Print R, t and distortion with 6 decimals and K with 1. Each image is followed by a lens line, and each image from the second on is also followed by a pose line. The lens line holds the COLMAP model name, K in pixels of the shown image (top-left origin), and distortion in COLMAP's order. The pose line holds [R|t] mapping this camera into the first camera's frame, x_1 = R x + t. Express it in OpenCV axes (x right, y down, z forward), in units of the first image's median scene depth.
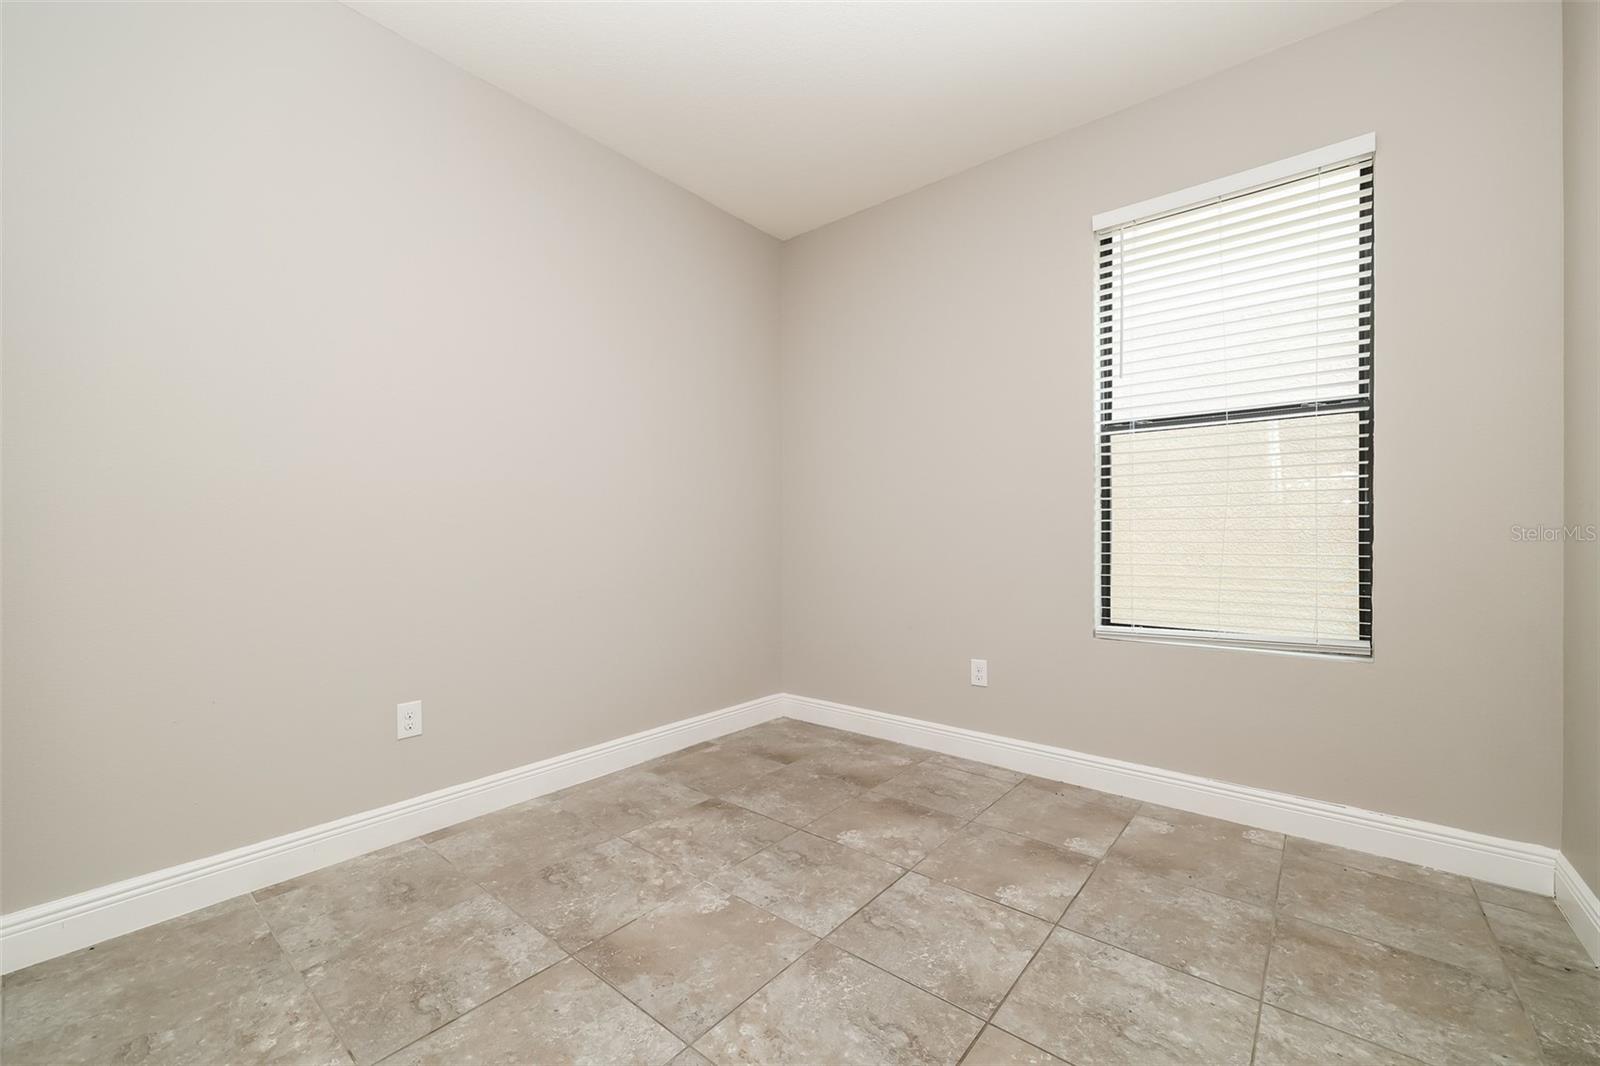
lens RADIAL K [[638.4, 0, 790.0], [0, 638.4, 534.0], [0, 0, 1]] dist [0.000240, -0.000213]
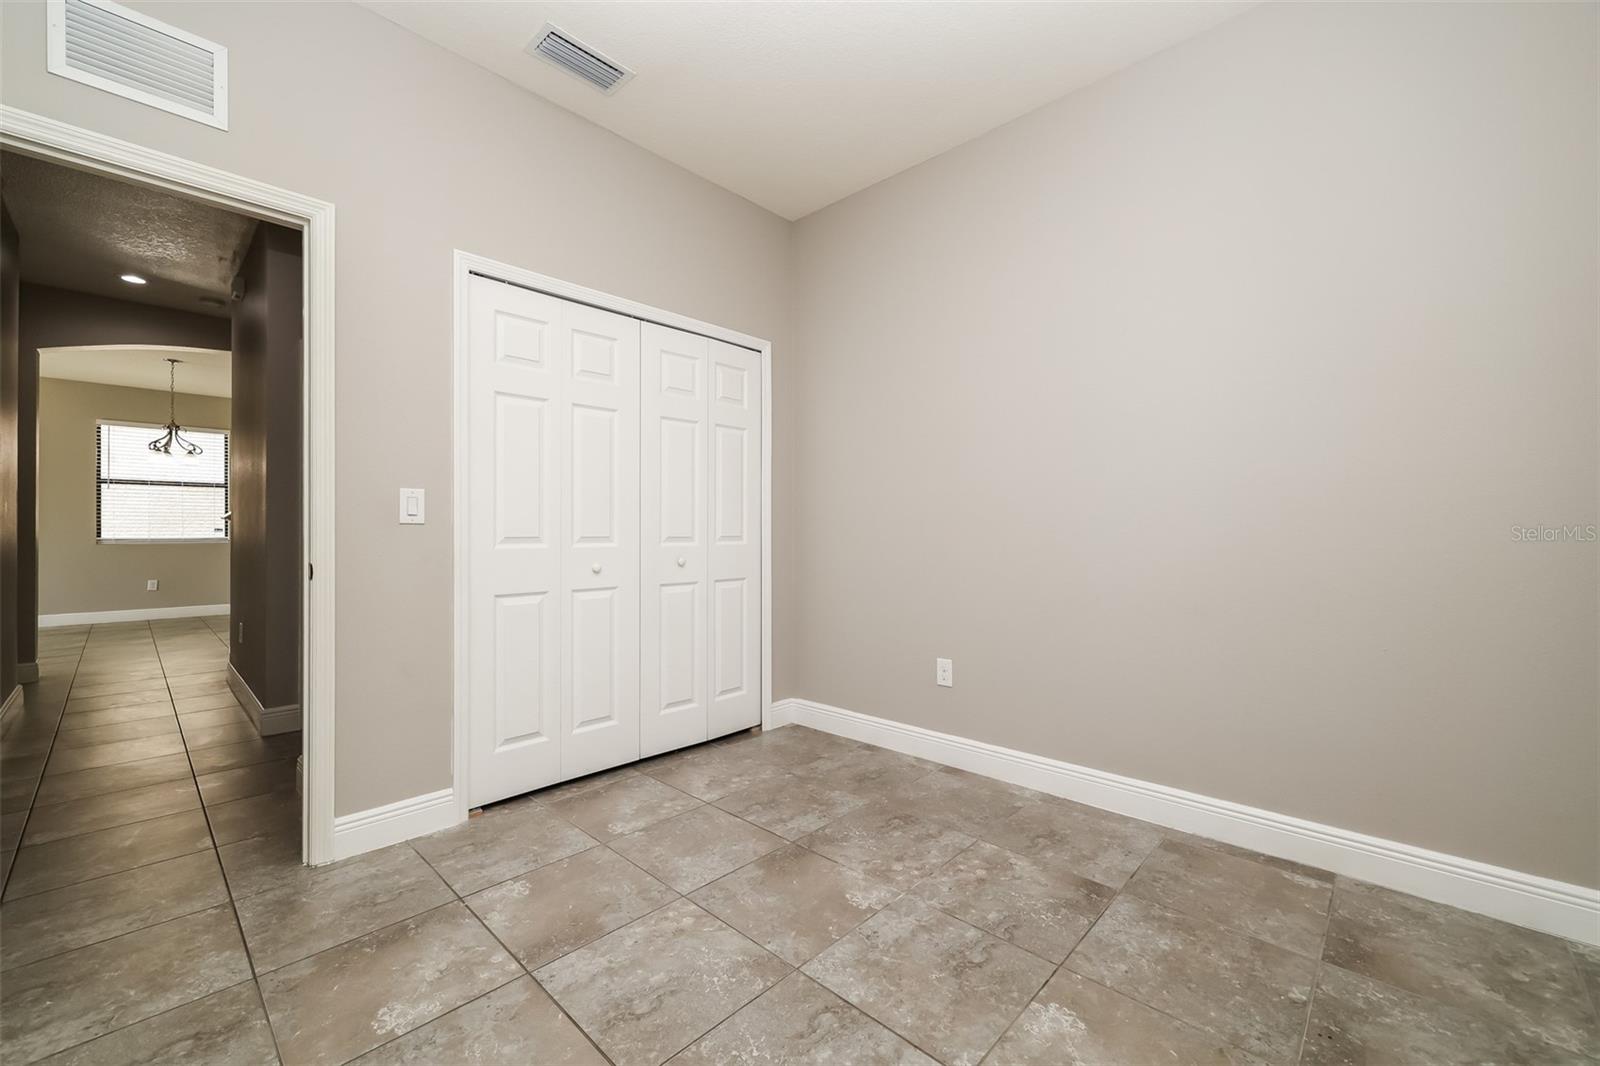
lens RADIAL K [[638.4, 0, 796.7], [0, 638.4, 536.5], [0, 0, 1]] dist [0.000240, -0.000213]
pose [[-0.066582, 0.003877, -0.997773, 0.884575], [0.010759, 0.999937, 0.003167, 0.009703], [0.997723, -0.010524, -0.066619, 0.980604]]
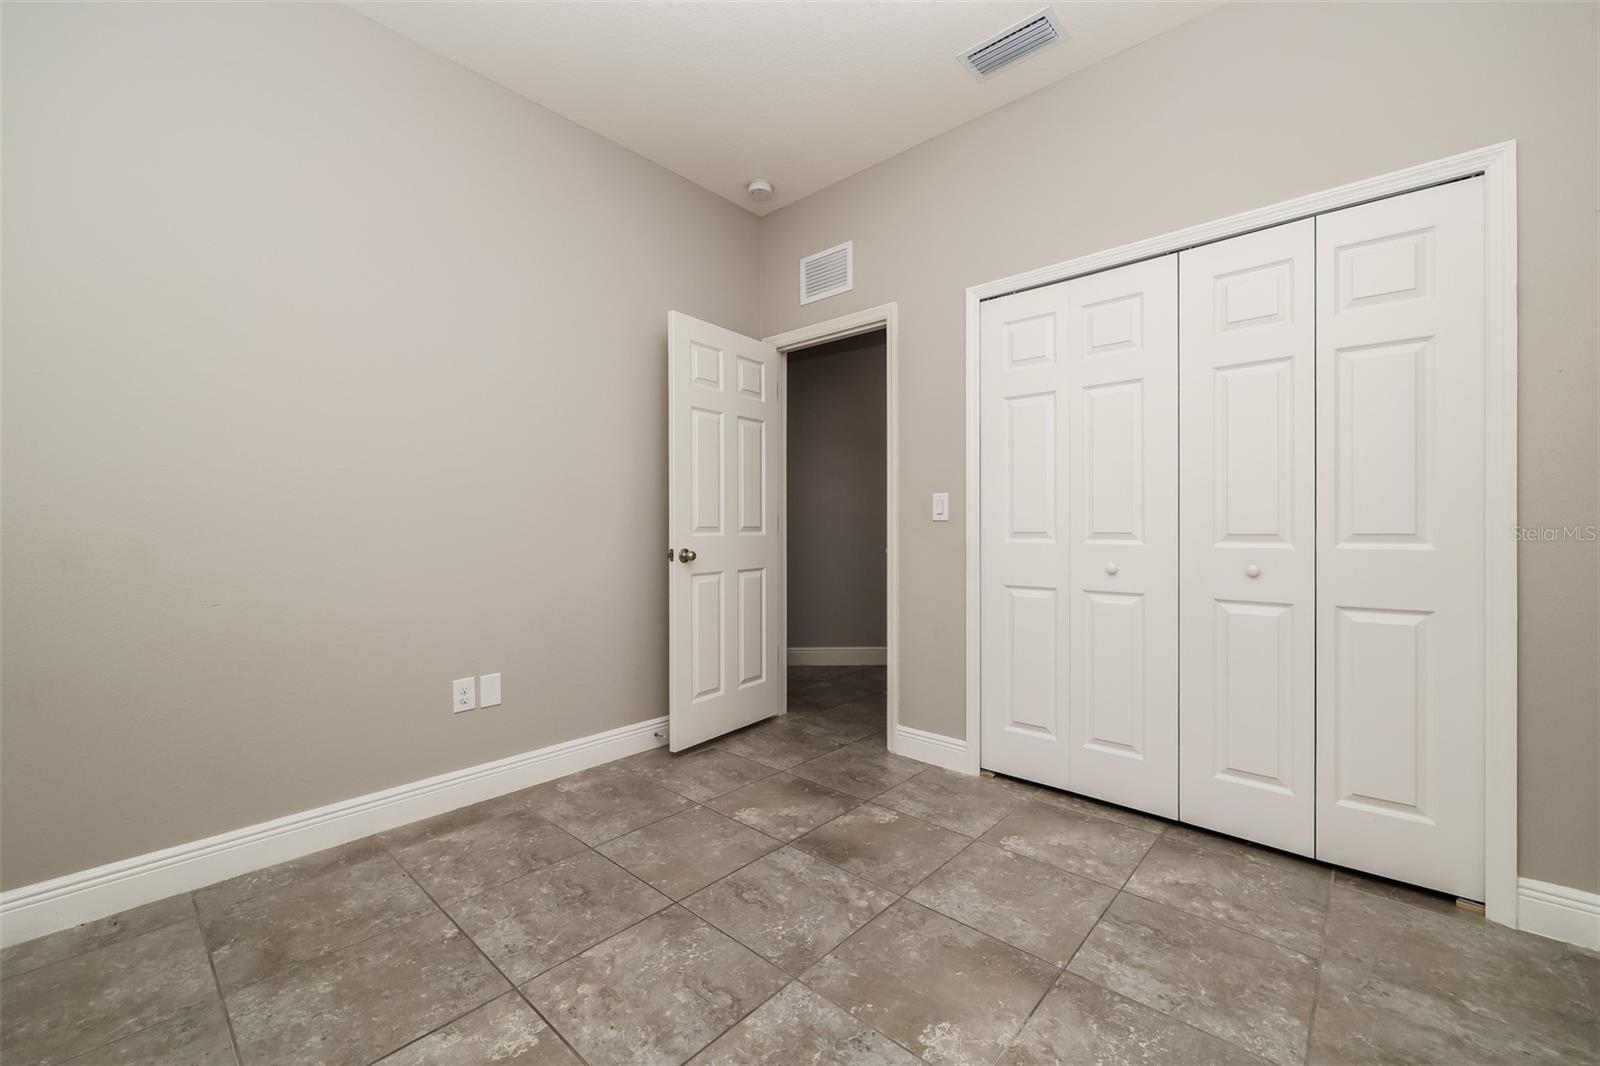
lens RADIAL K [[638.4, 0, 794.8], [0, 638.4, 533.1], [0, 0, 1]] dist [0.000240, -0.000213]
pose [[-0.999462, -0.000442, 0.032789, 0.020810], [-0.000472, 0.999999, -0.000901, 0.013250], [-0.032788, -0.000916, -0.999462, 1.736411]]
